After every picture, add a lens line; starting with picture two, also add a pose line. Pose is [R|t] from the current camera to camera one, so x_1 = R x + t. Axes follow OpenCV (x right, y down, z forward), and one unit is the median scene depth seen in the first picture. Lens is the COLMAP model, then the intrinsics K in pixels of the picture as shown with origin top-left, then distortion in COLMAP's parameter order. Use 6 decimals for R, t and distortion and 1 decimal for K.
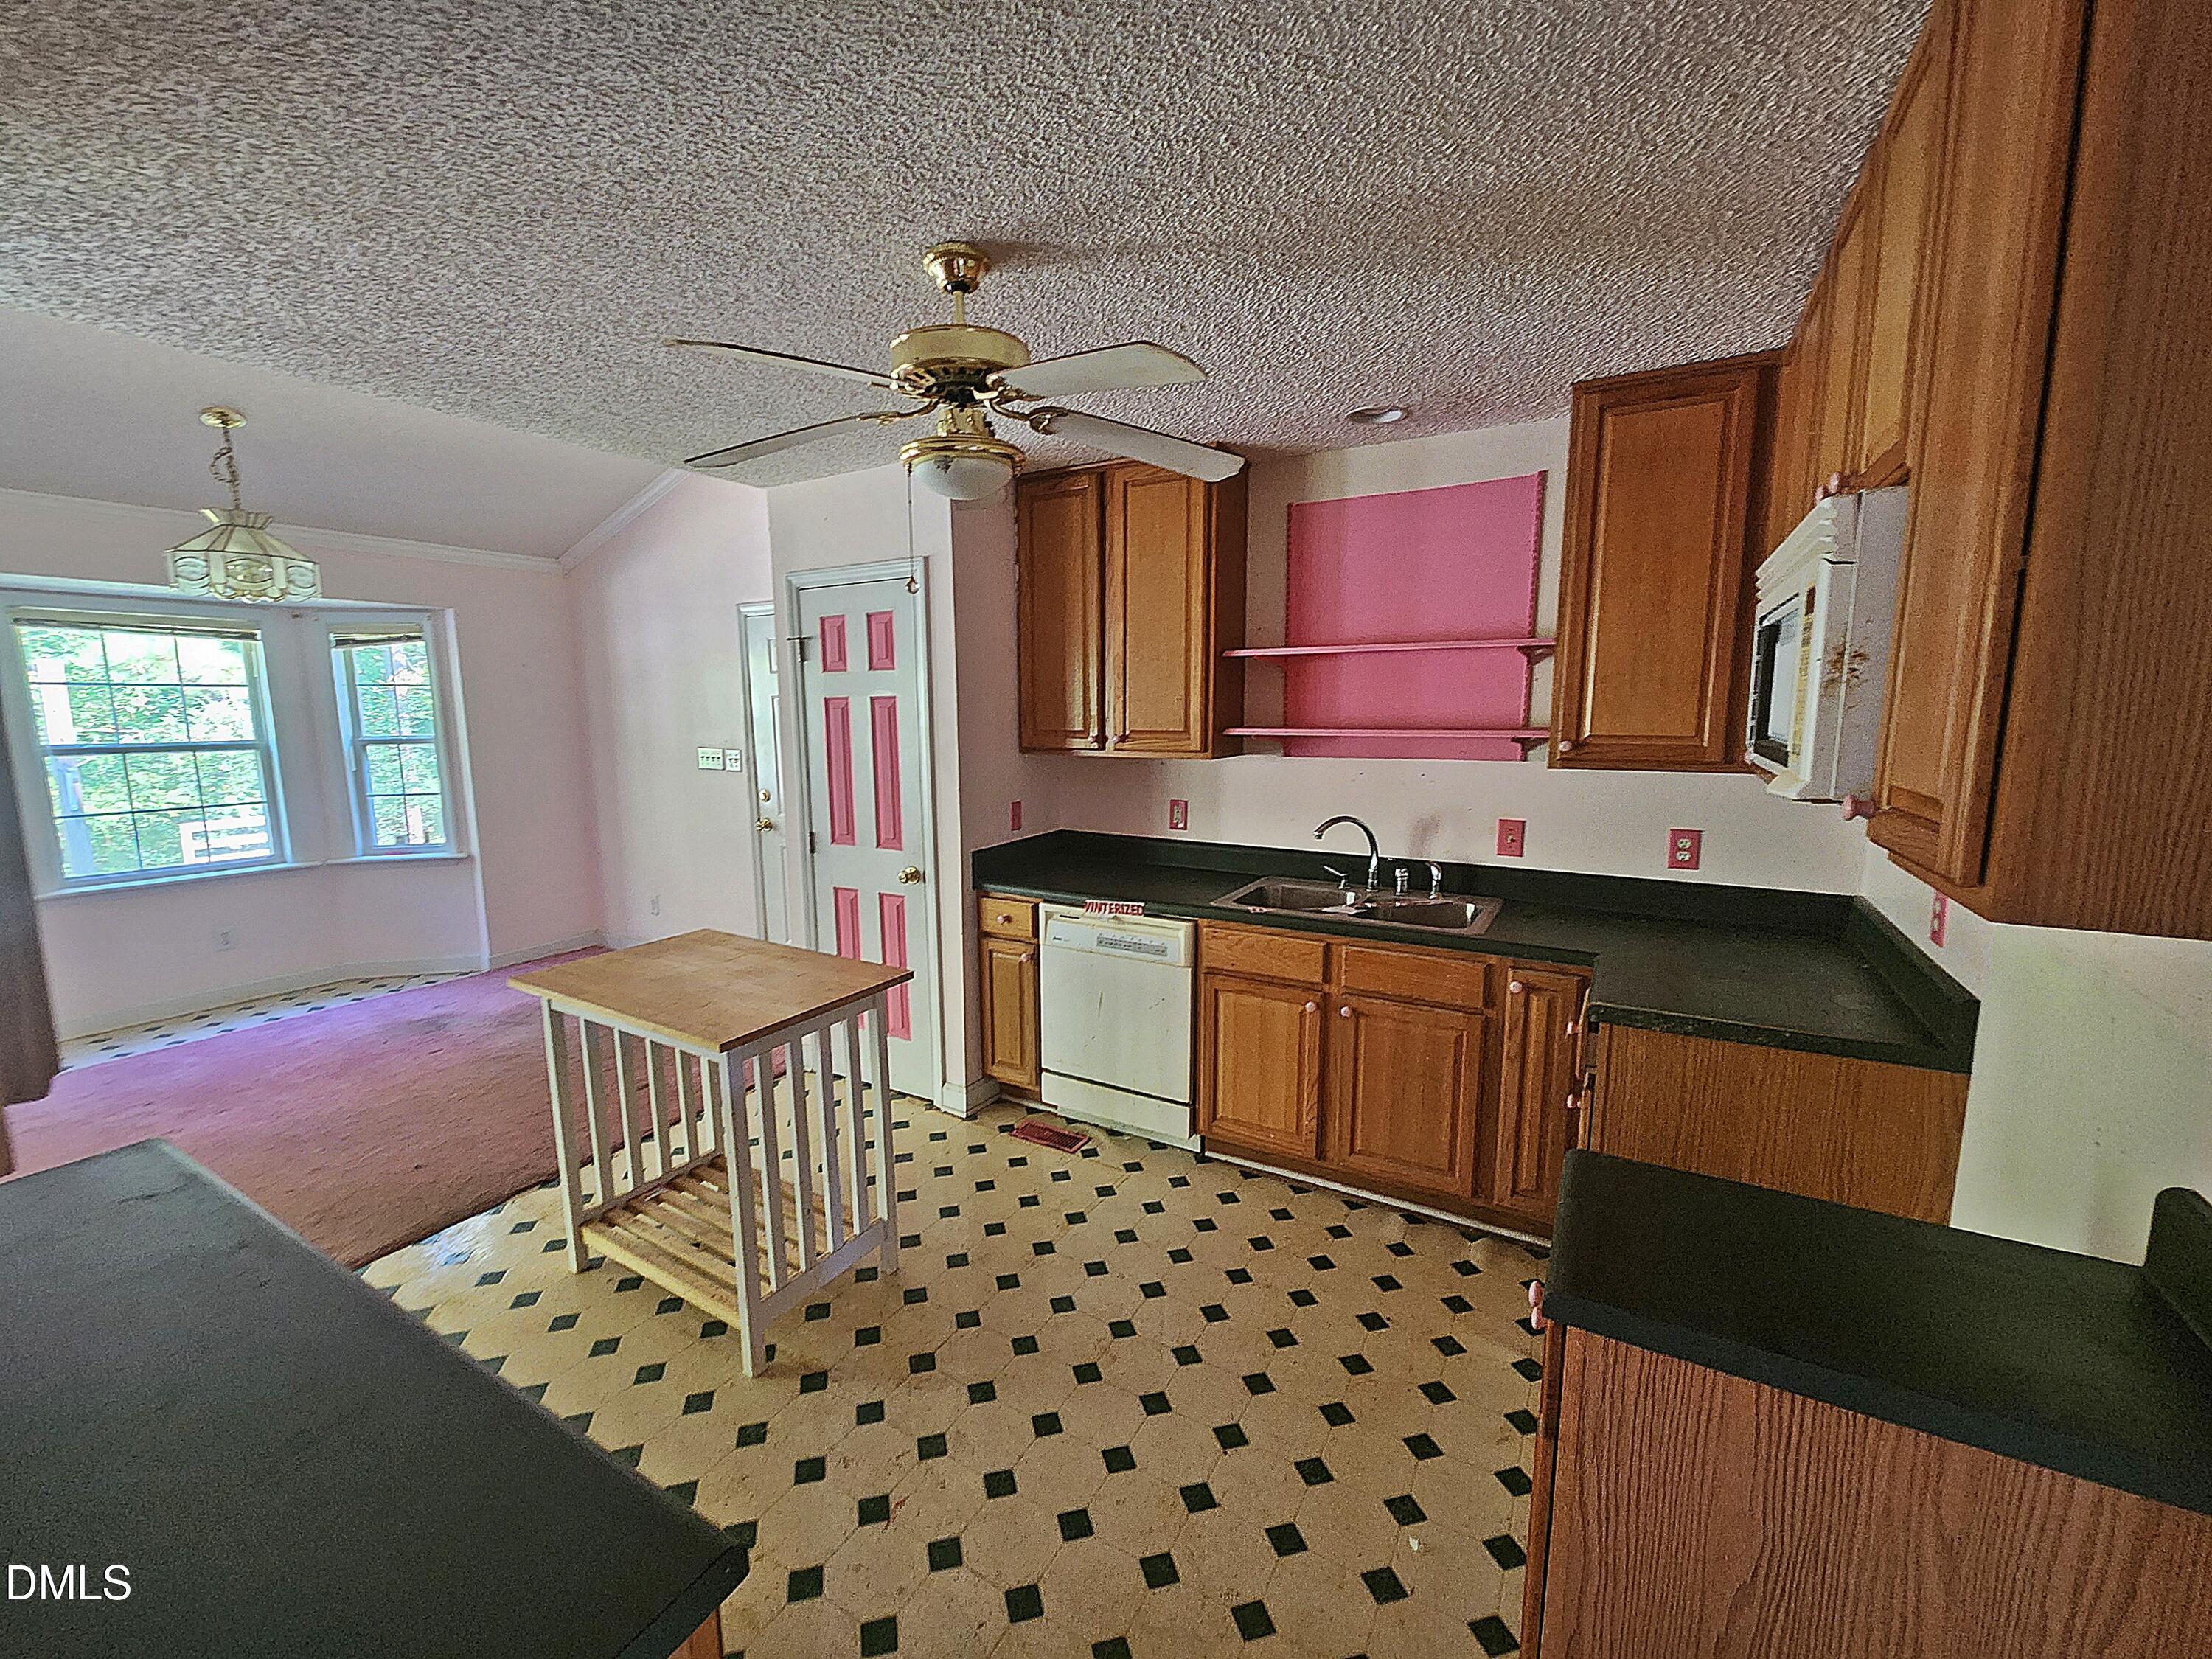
lens RADIAL K [[897.3, 0, 1097.3], [0, 897.3, 834.3], [0, 0, 1]] dist [0.001795, 0.000174]
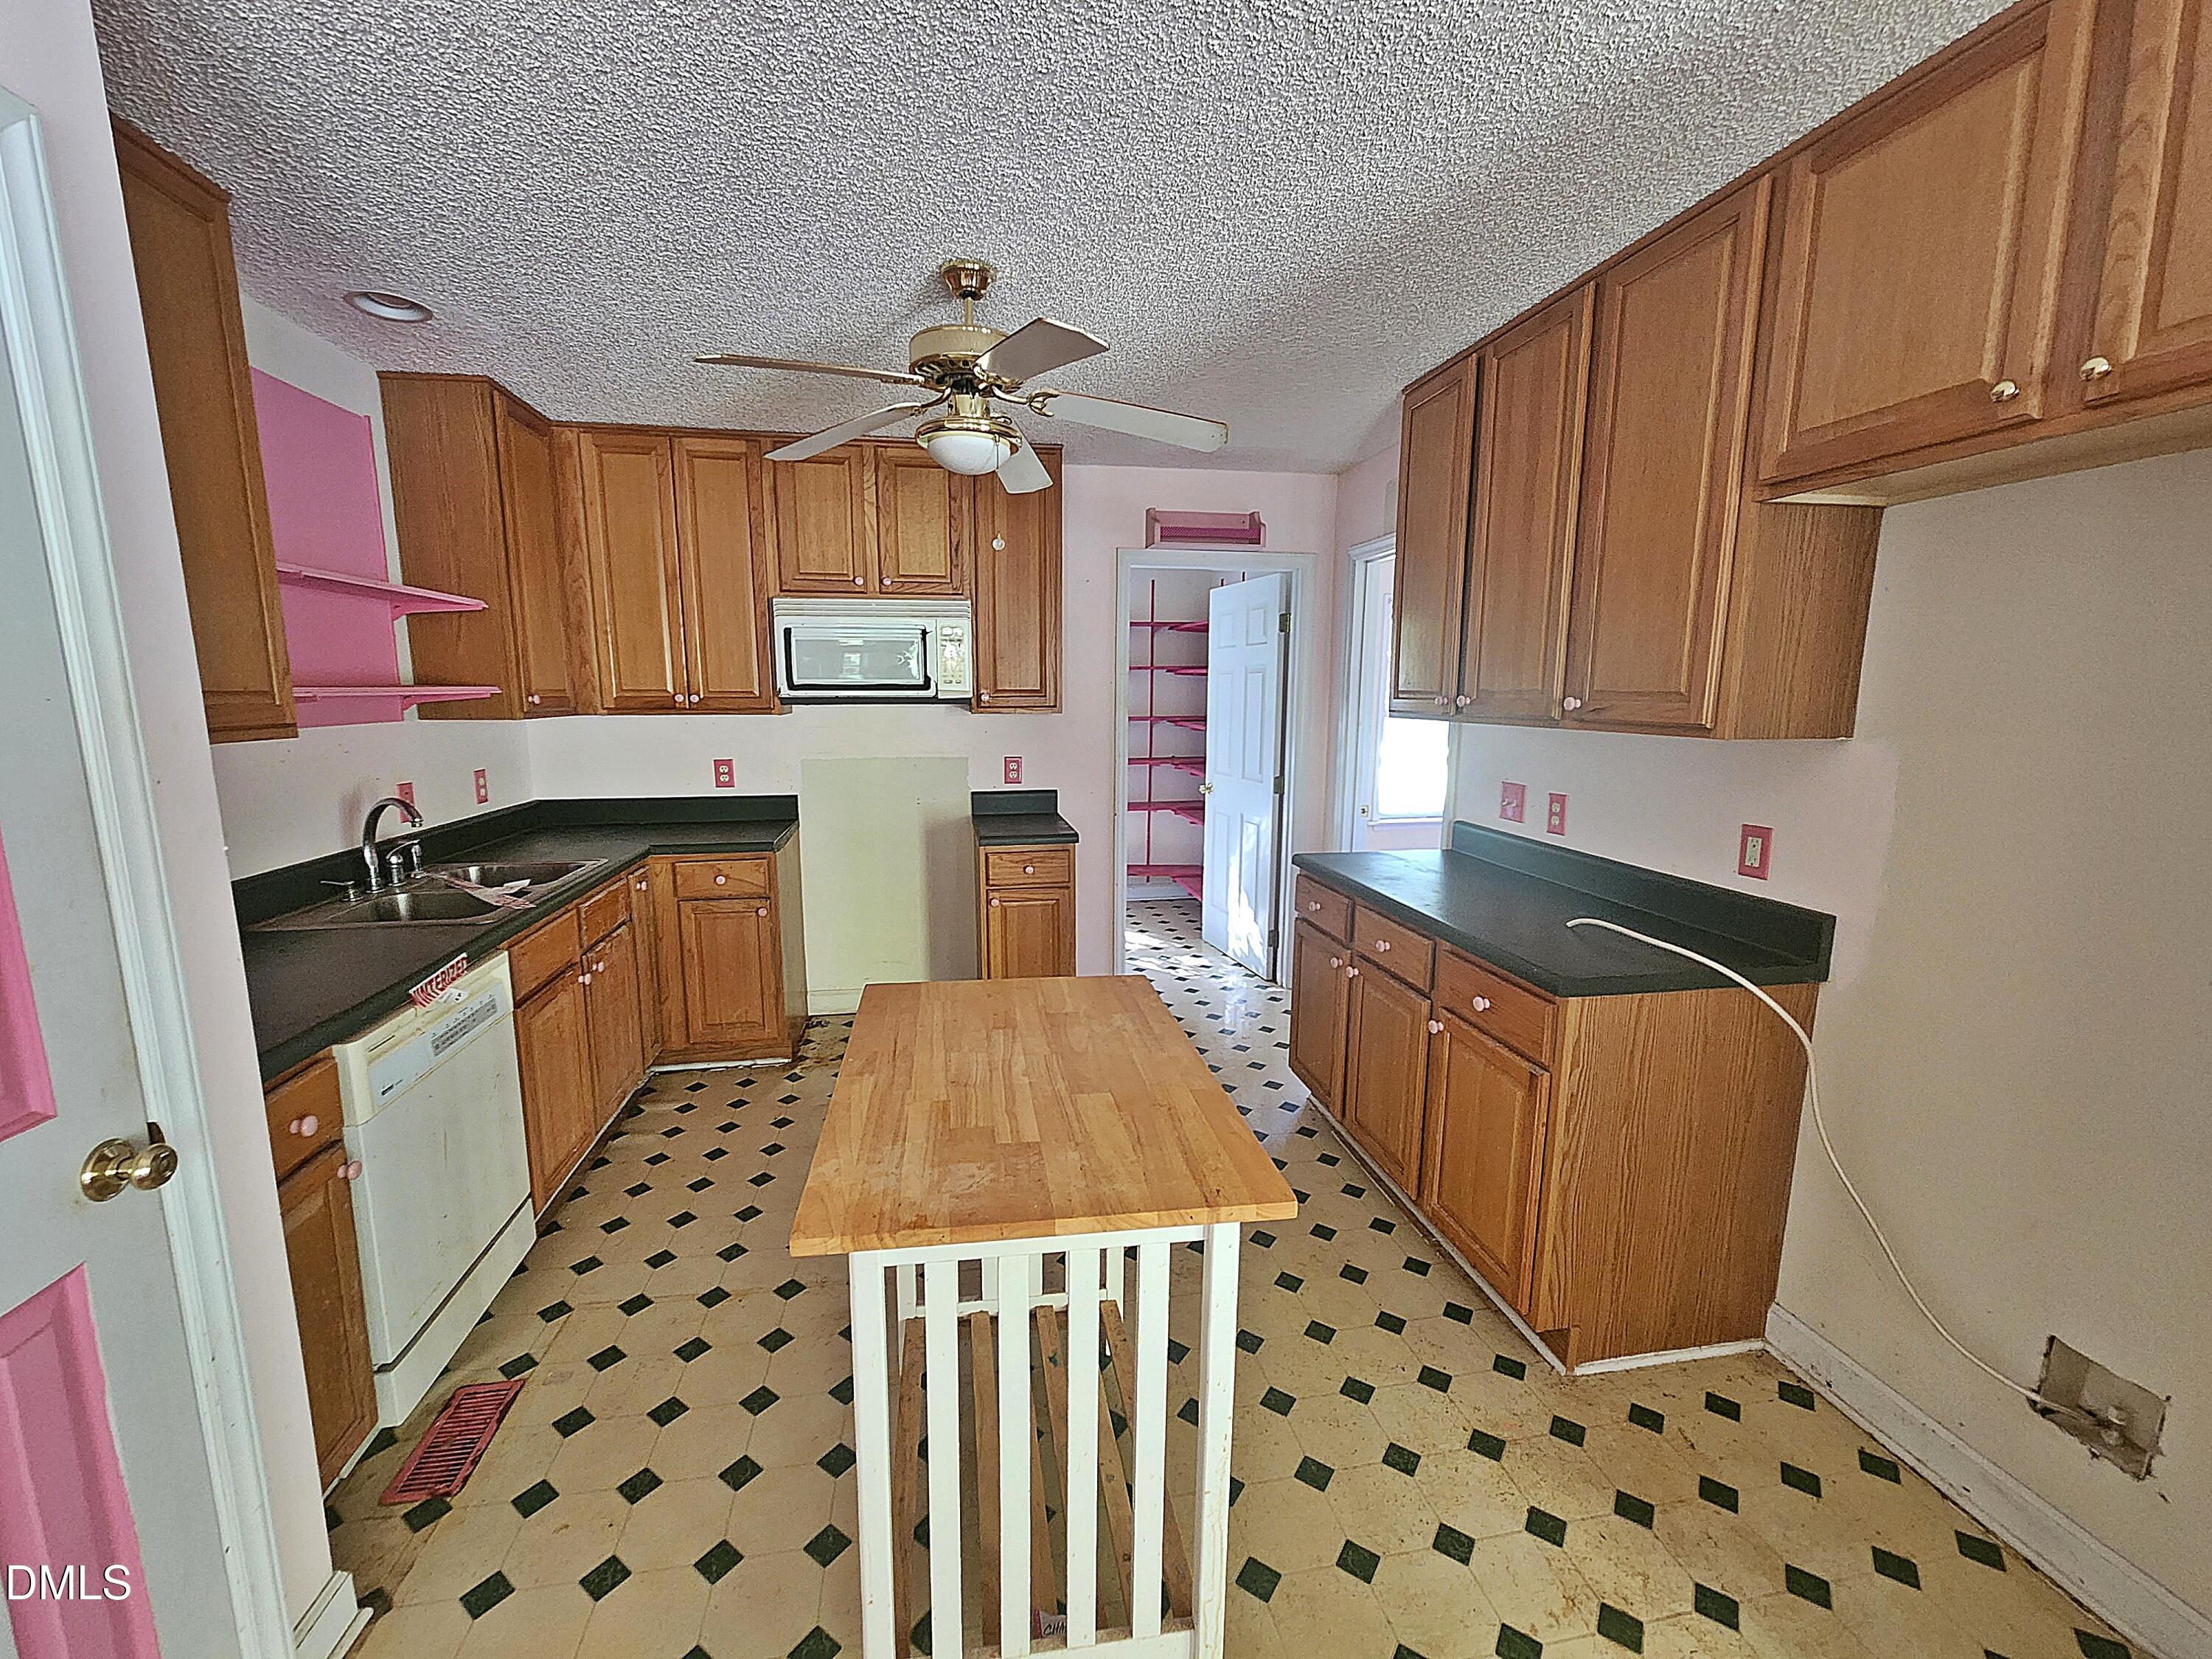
lens RADIAL K [[890.3, 0, 1095.5], [0, 890.3, 833.1], [0, 0, 1]] dist [0.006222, 0.000230]
pose [[-0.650125, -0.116148, 0.750898, -0.620627], [0.111632, 0.962924, 0.245594, -0.098331], [-0.751583, 0.243490, -0.613055, 0.886545]]
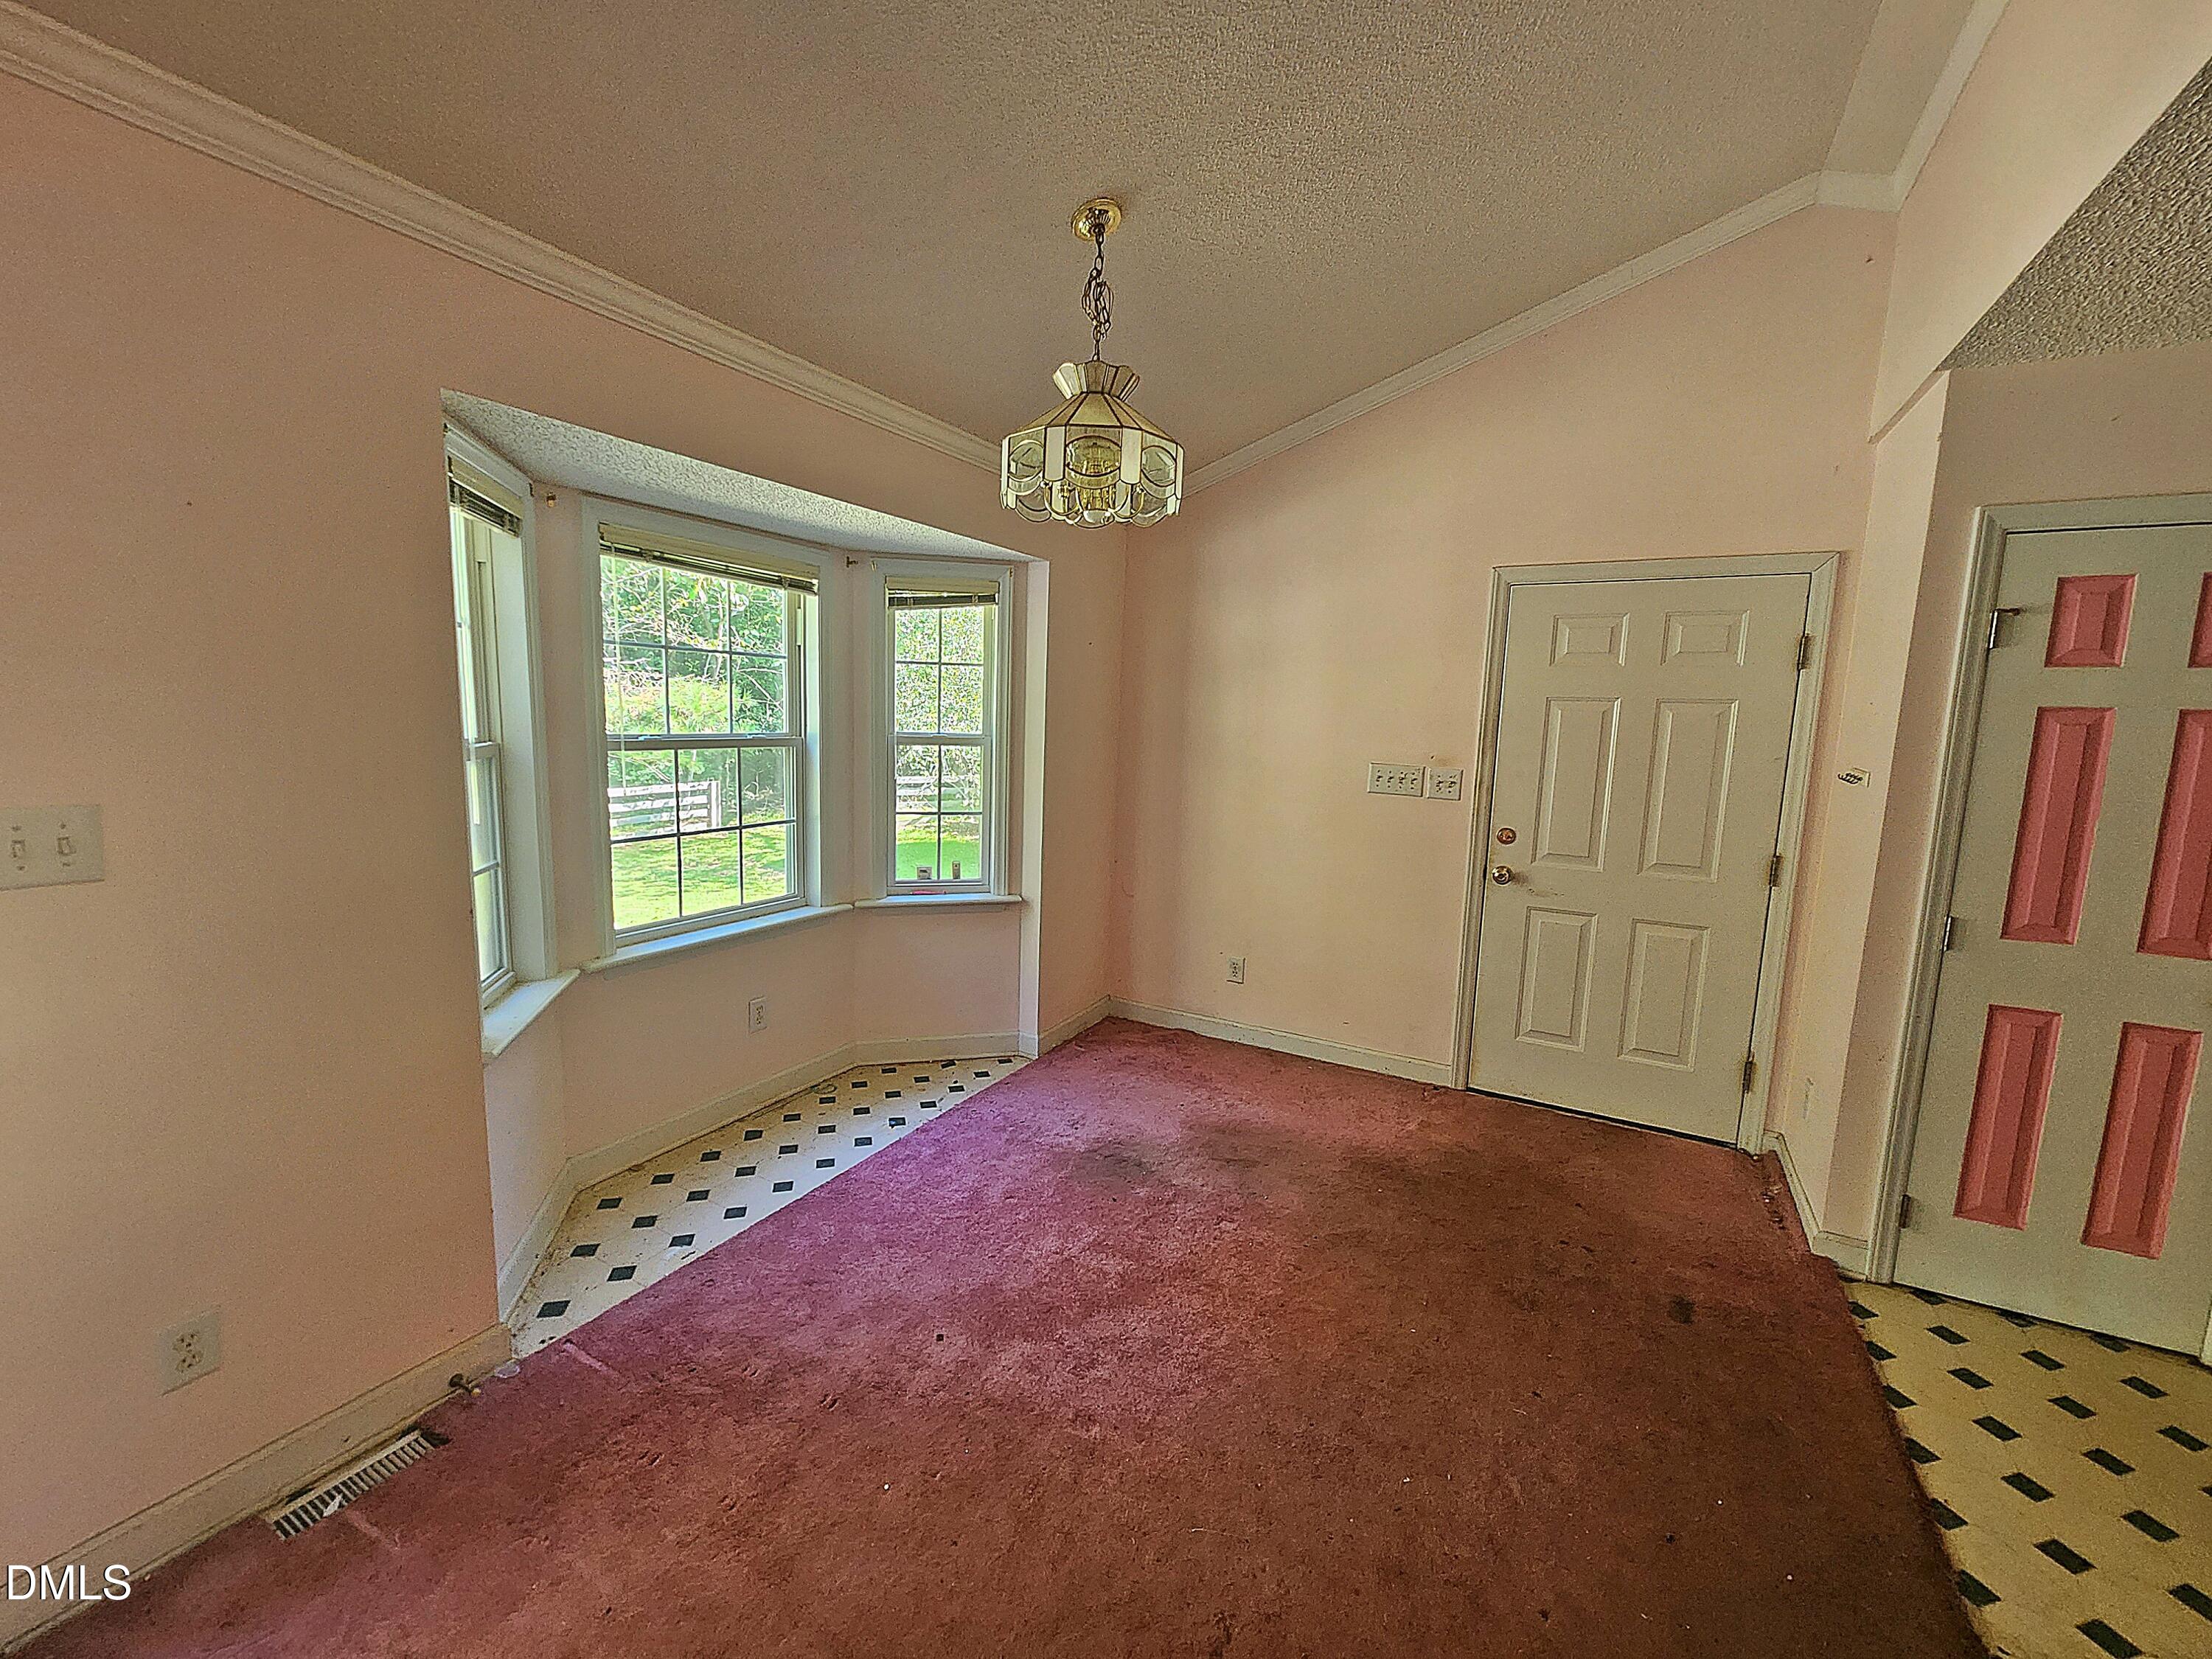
lens RADIAL K [[880.7, 0, 1109.1], [0, 880.7, 835.2], [0, 0, 1]] dist [-0.014208, 0.000011]
pose [[0.999190, 0.033912, 0.021666, -0.970560], [-0.033688, 0.999376, -0.010611, -0.035290], [-0.022012, 0.009873, 0.999709, 0.418332]]
